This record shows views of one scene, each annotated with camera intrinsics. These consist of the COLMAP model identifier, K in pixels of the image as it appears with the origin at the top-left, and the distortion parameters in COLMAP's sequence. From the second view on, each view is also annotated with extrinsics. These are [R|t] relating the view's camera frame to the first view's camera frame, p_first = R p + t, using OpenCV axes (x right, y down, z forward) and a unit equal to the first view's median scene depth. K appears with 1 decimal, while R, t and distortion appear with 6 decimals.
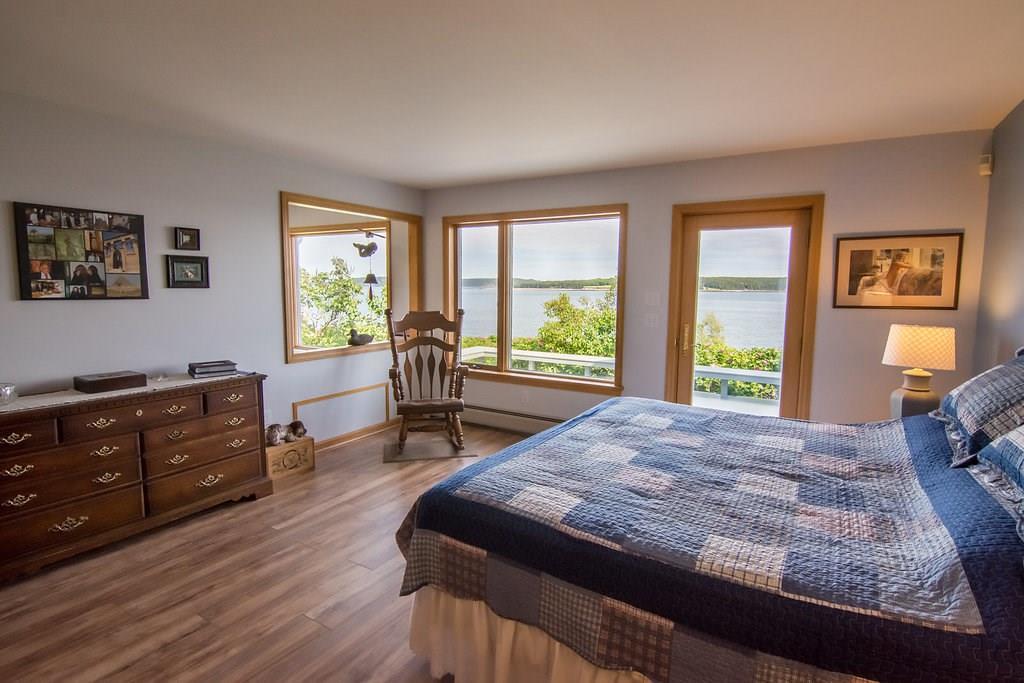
lens RADIAL K [[515.1, 0, 512.0], [0, 515.1, 341.5], [0, 0, 1]] dist [-0.010962, -0.009576]
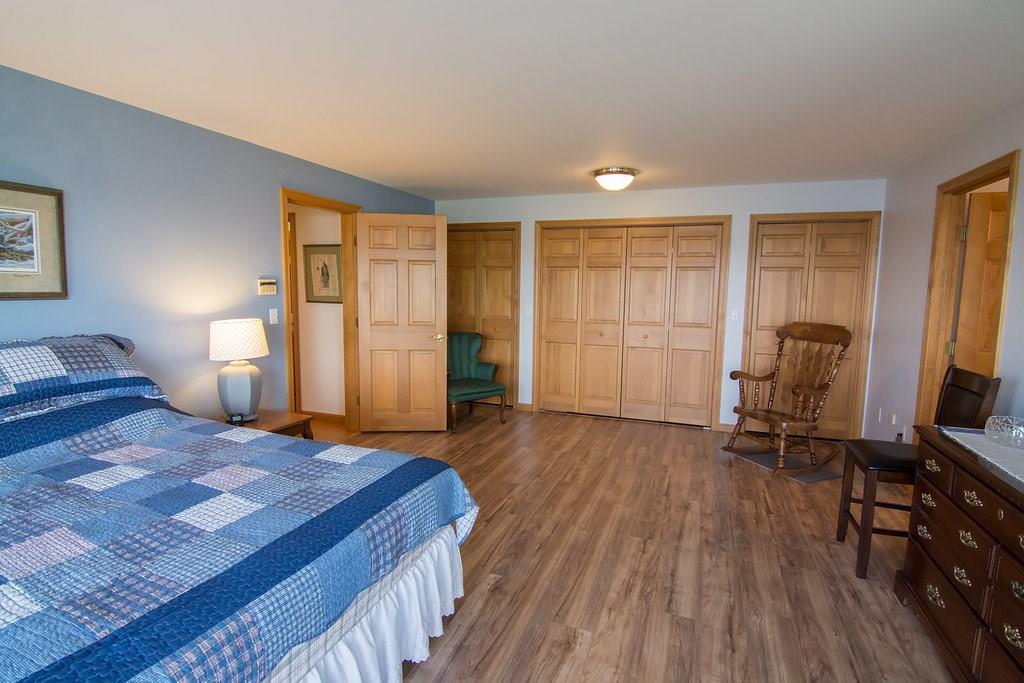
lens RADIAL K [[515.1, 0, 512.0], [0, 515.1, 341.5], [0, 0, 1]] dist [-0.010962, -0.009576]
pose [[-0.984541, -0.005733, -0.175059, -0.094731], [-0.042823, 0.977011, 0.208842, -0.203028], [0.169837, 0.213110, -0.962154, 1.903760]]
